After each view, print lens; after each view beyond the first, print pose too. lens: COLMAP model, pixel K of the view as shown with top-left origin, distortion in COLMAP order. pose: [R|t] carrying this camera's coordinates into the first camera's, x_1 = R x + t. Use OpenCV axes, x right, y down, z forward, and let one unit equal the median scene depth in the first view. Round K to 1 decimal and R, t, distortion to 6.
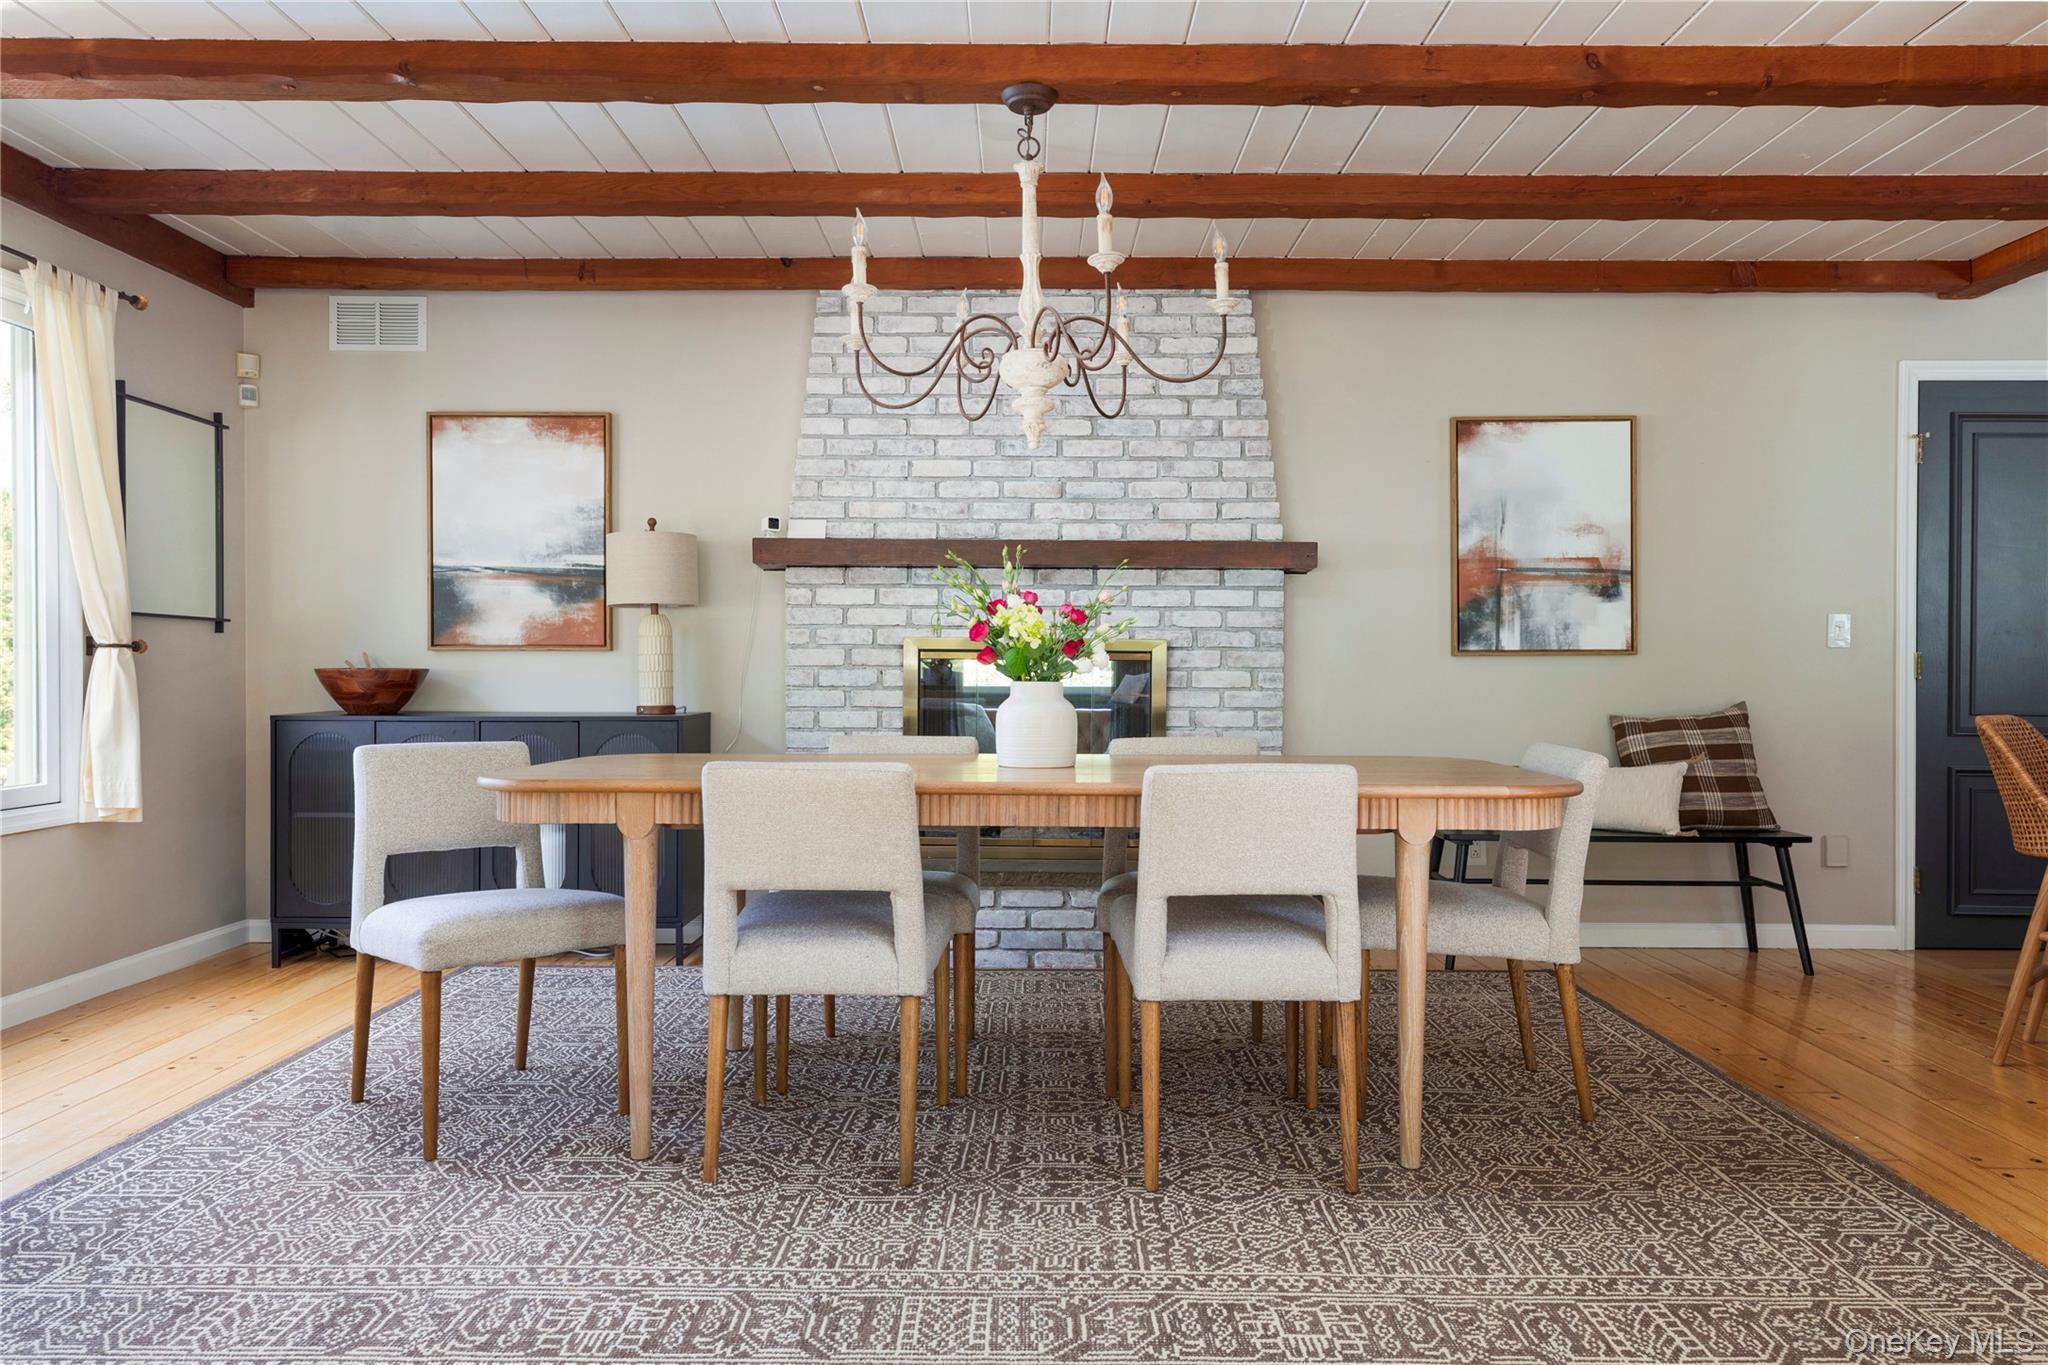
lens RADIAL K [[1383.7, 0, 1020.7], [0, 1383.7, 672.2], [0, 0, 1]] dist [0.012151, 0.001790]
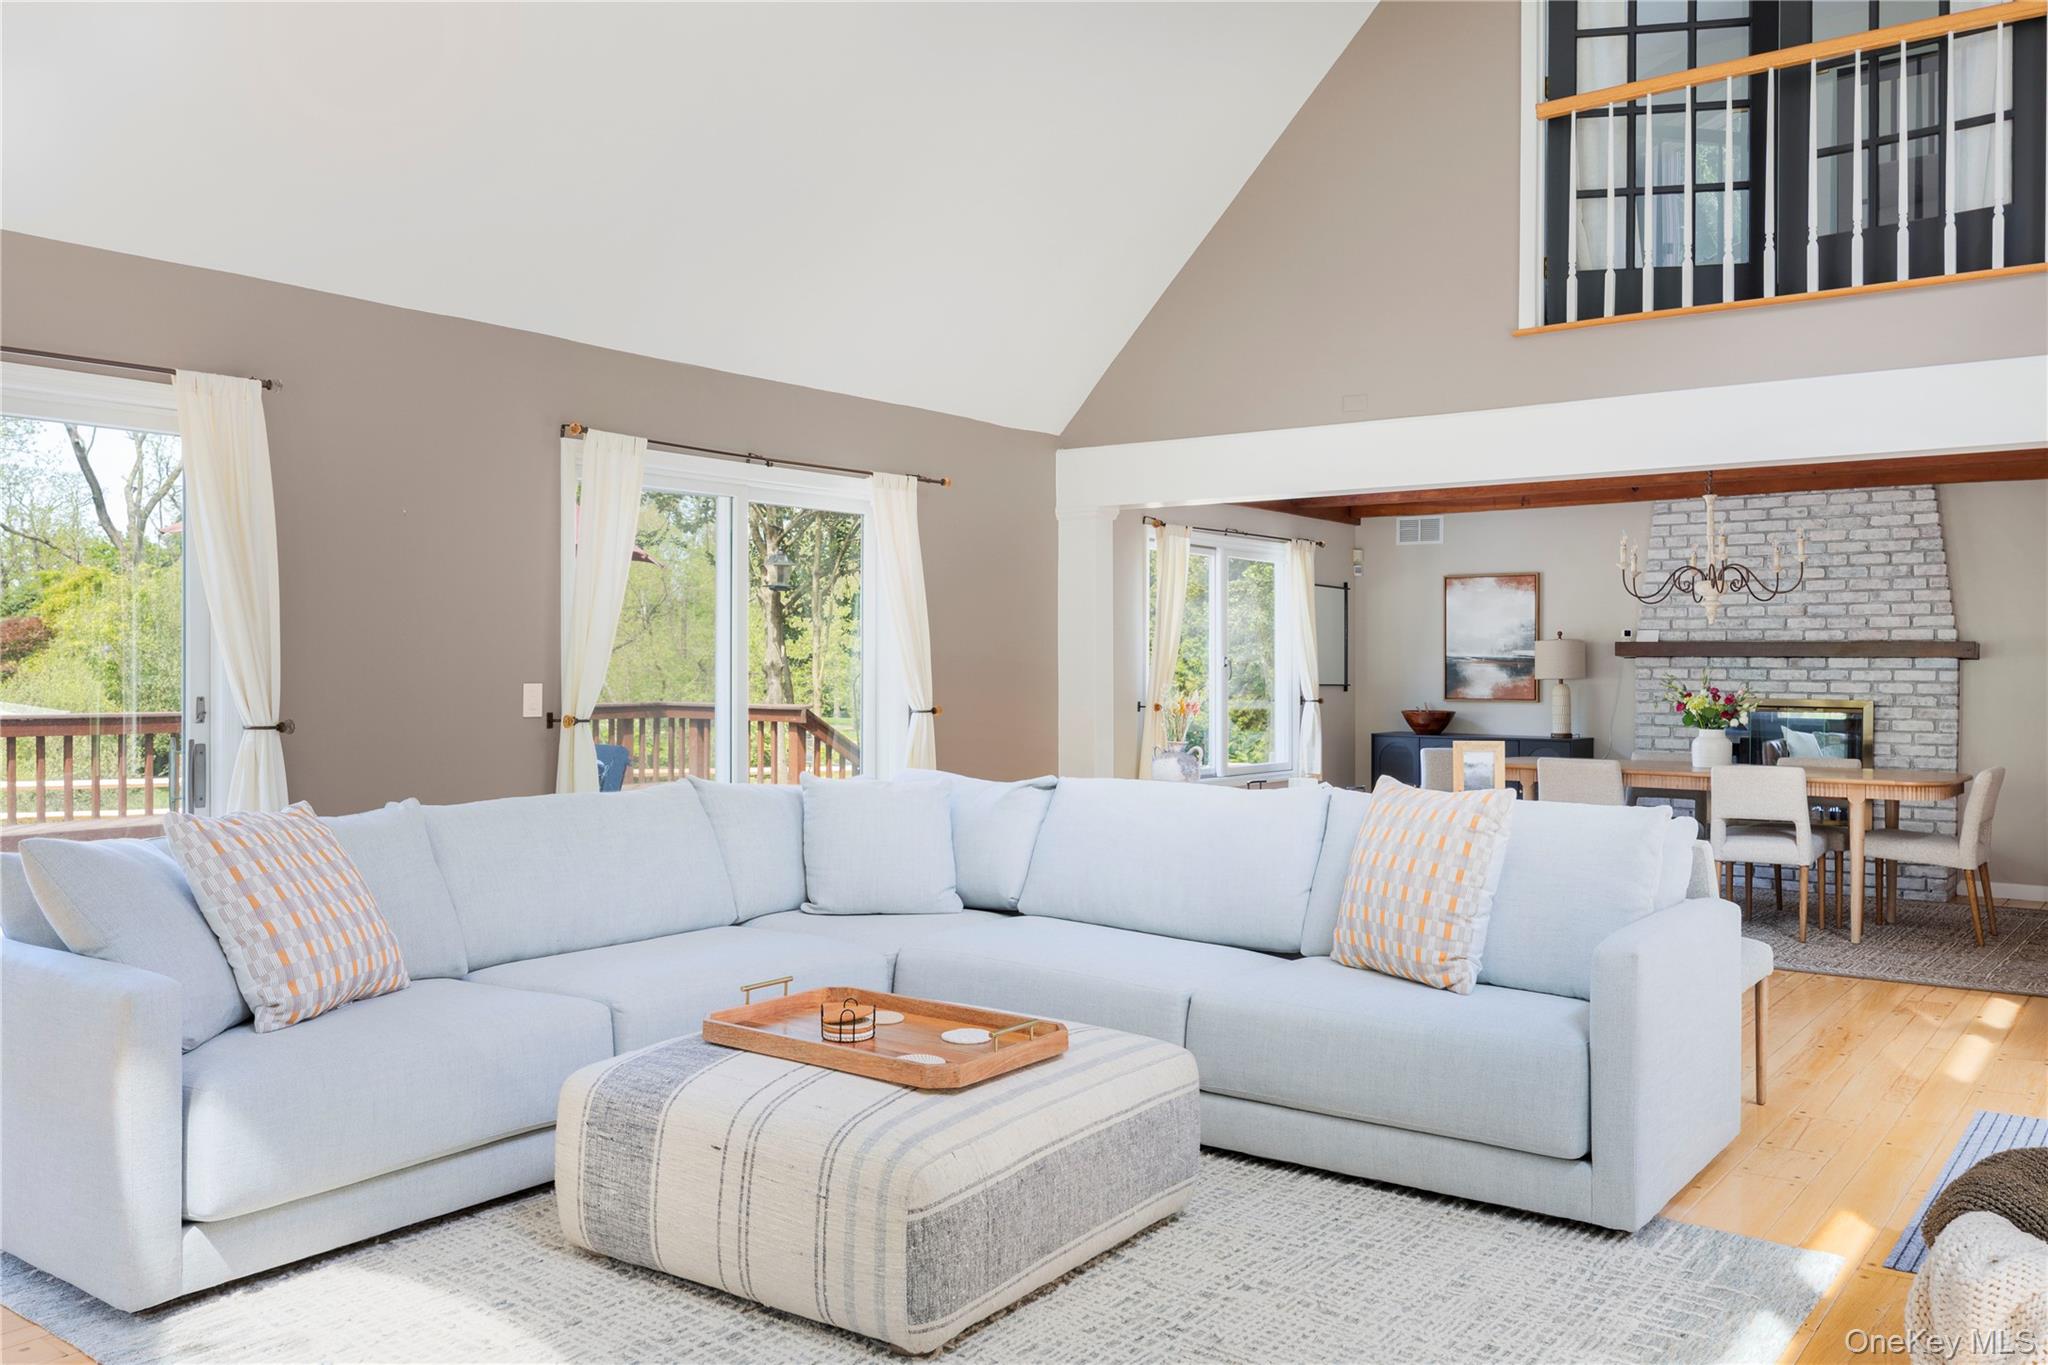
lens RADIAL K [[1599.2, 0, 1025.7], [0, 1599.2, 675.7], [0, 0, 1]] dist [-0.001636, -0.001007]
pose [[0.797468, 0.004373, -0.603345, 0.444618], [-0.003998, 0.999990, 0.001964, -0.053087], [0.603348, 0.000846, 0.797478, -1.109447]]
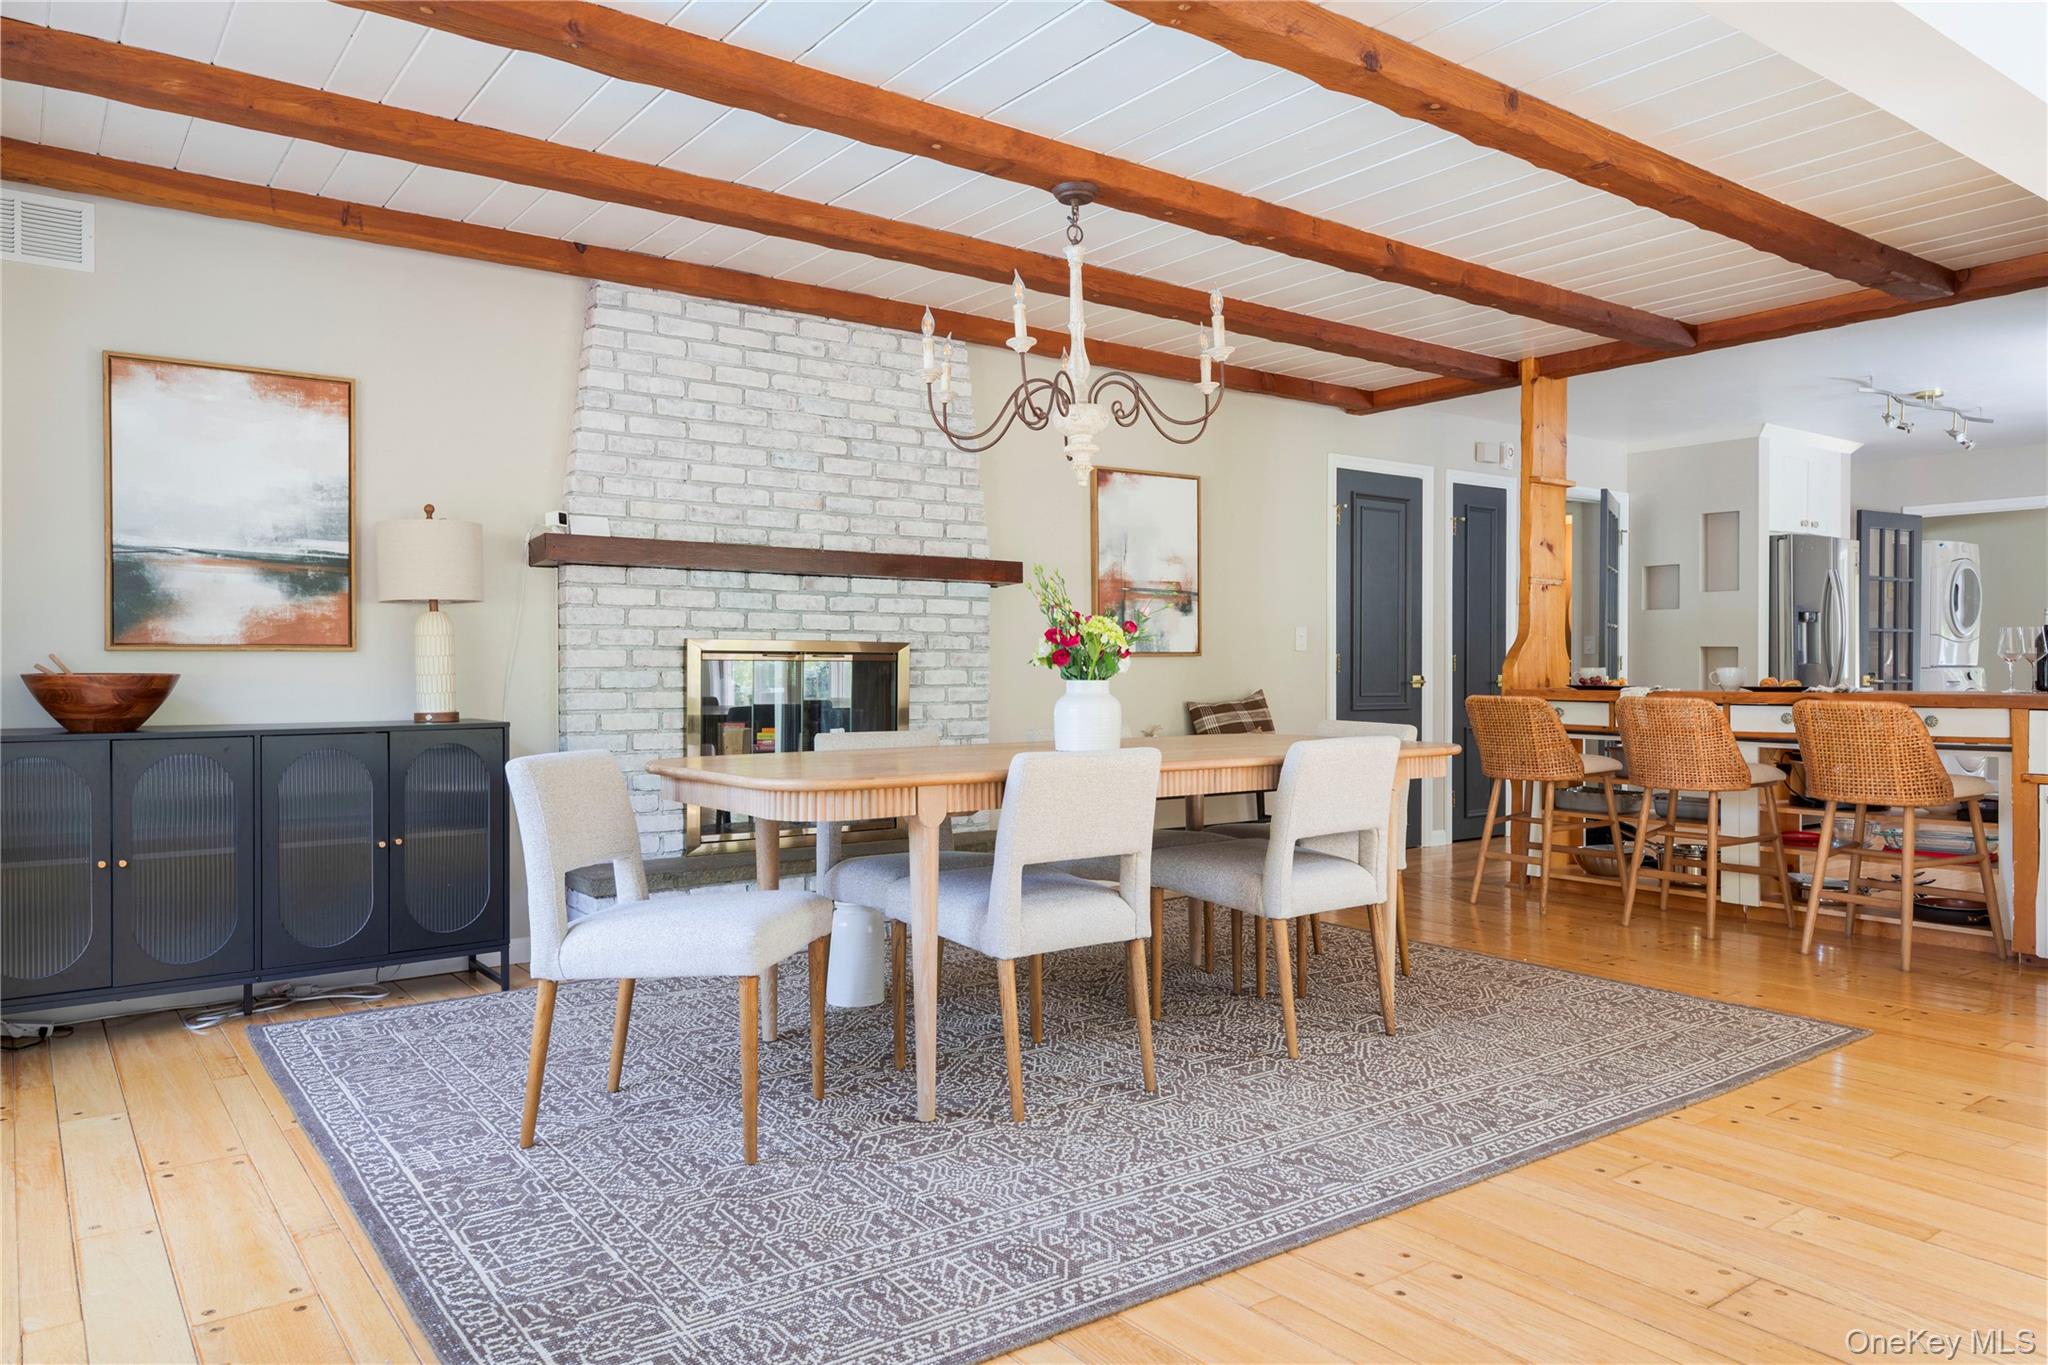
lens RADIAL K [[1363.5, 0, 1024.0], [0, 1363.5, 682.5], [0, 0, 1]] dist [0.012556, 0.002089]
pose [[0.800966, -0.011585, 0.598598, -0.482972], [0.005144, 0.999909, 0.012468, -0.004464], [-0.598688, -0.006907, 0.800952, 0.053347]]
